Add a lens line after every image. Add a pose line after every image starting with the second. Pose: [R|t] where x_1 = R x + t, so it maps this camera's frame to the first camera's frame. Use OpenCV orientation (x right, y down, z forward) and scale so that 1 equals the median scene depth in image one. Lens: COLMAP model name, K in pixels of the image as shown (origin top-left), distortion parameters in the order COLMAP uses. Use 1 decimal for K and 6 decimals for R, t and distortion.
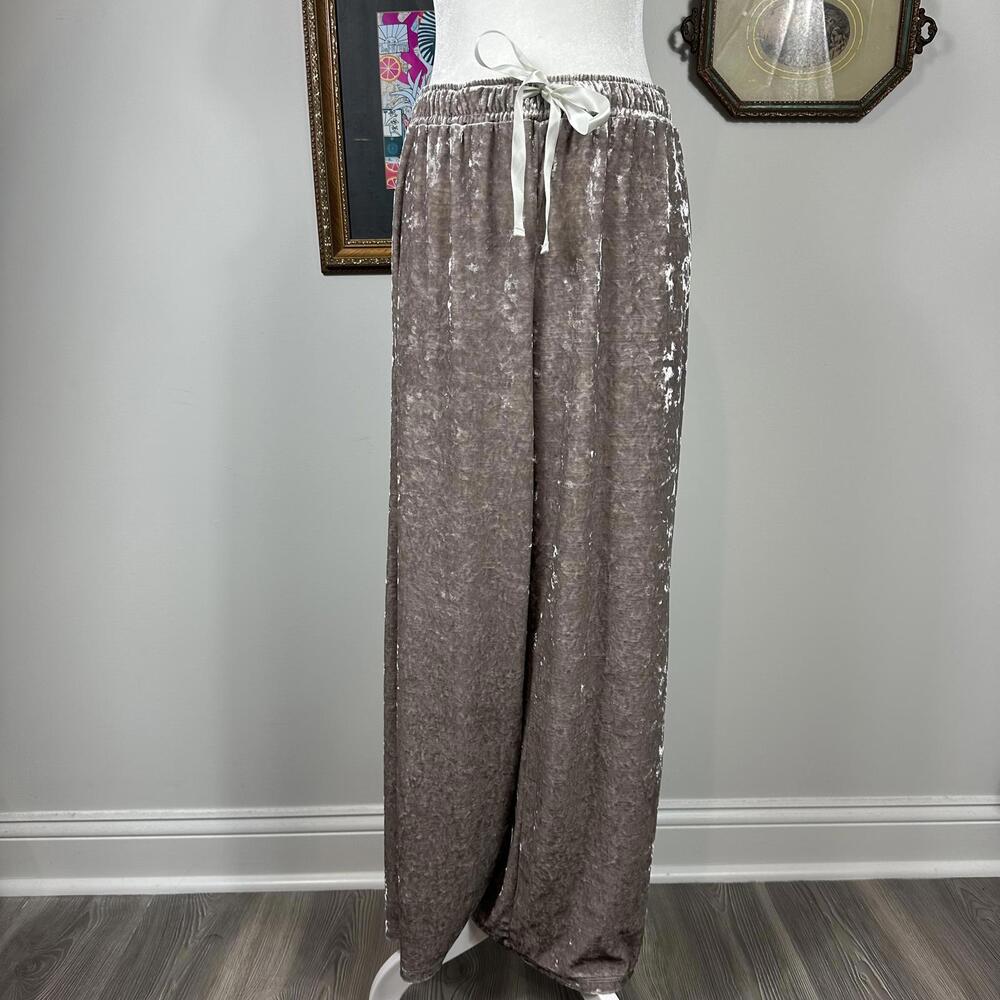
lens RADIAL K [[928.7, 0, 500.0], [0, 928.7, 500.0], [0, 0, 1]] dist [0.196778, -0.404141]
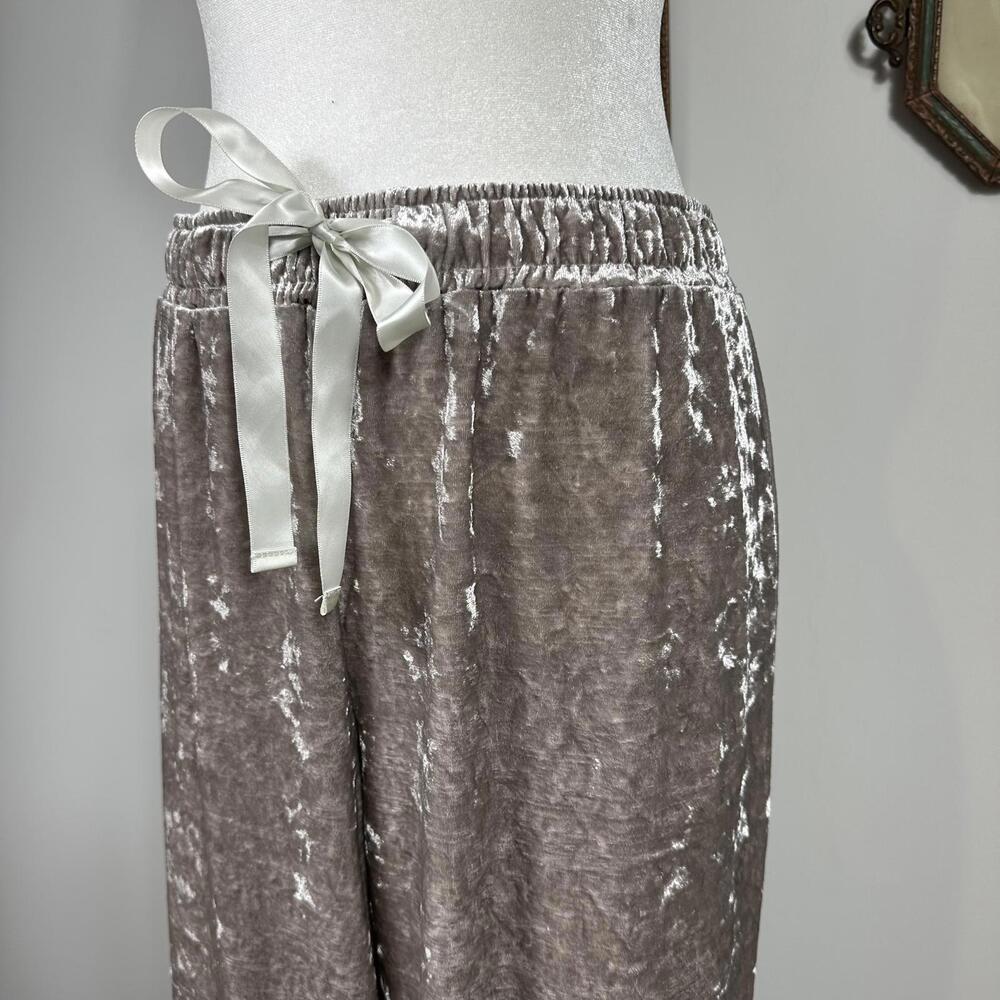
lens RADIAL K [[928.7, 0, 500.0], [0, 928.7, 500.0], [0, 0, 1]] dist [0.196778, -0.404141]
pose [[0.940337, 0.051310, -0.336353, 0.247712], [-0.053667, 0.998556, 0.002290, -0.307397], [0.335985, 0.015898, 0.941733, 0.615722]]
